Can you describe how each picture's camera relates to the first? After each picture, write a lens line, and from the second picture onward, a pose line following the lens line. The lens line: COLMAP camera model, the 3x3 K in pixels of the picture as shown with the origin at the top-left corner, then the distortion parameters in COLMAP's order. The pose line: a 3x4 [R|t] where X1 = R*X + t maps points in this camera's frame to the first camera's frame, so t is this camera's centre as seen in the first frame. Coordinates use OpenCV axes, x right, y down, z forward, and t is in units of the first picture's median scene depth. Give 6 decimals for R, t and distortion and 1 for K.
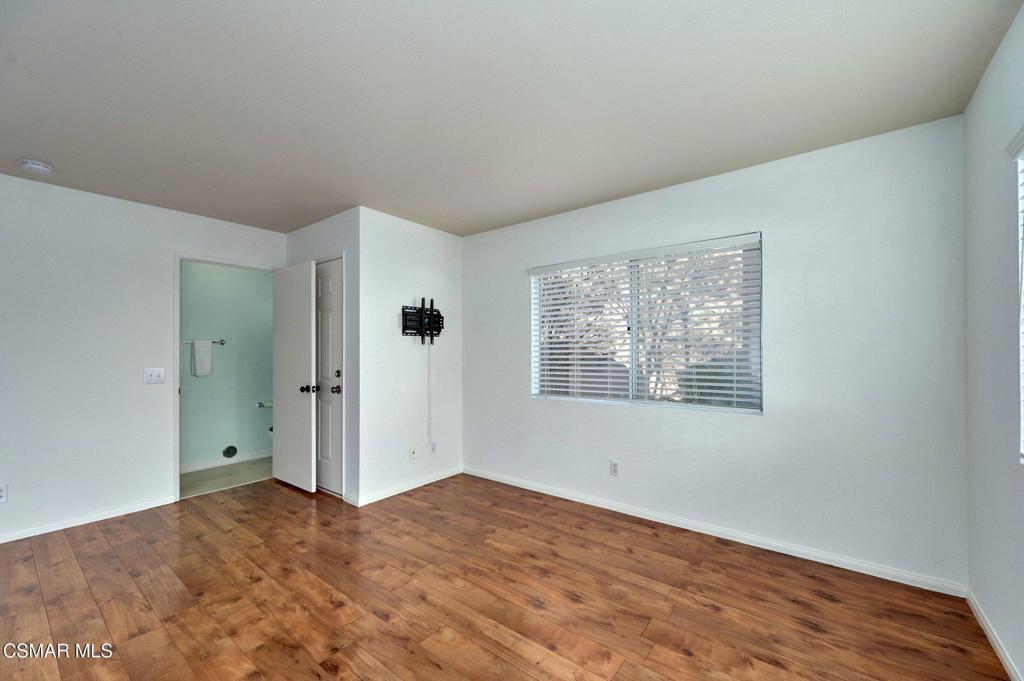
lens RADIAL K [[401.4, 0, 515.2], [0, 401.4, 351.4], [0, 0, 1]] dist [0.000285, 0.000137]
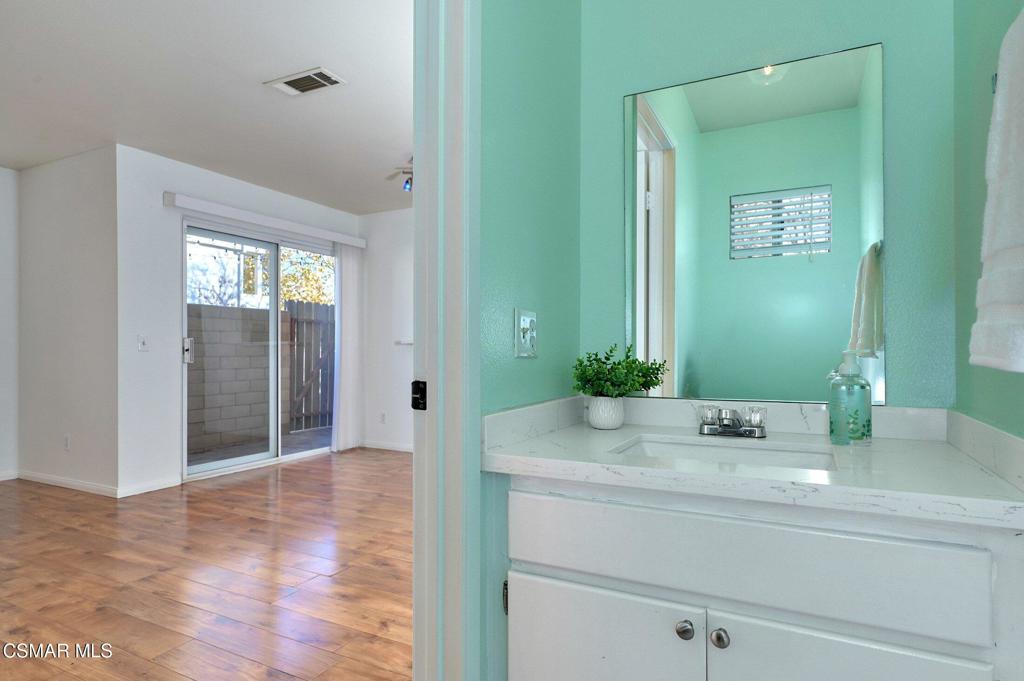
lens RADIAL K [[564.3, 0, 513.8], [0, 564.3, 353.4], [0, 0, 1]] dist [0.002166, 0.000008]
pose [[-0.984060, 0.003094, -0.177809, -1.153502], [0.003139, 0.999995, 0.000029, 0.103612], [0.177809, -0.000529, -0.984065, 1.851521]]
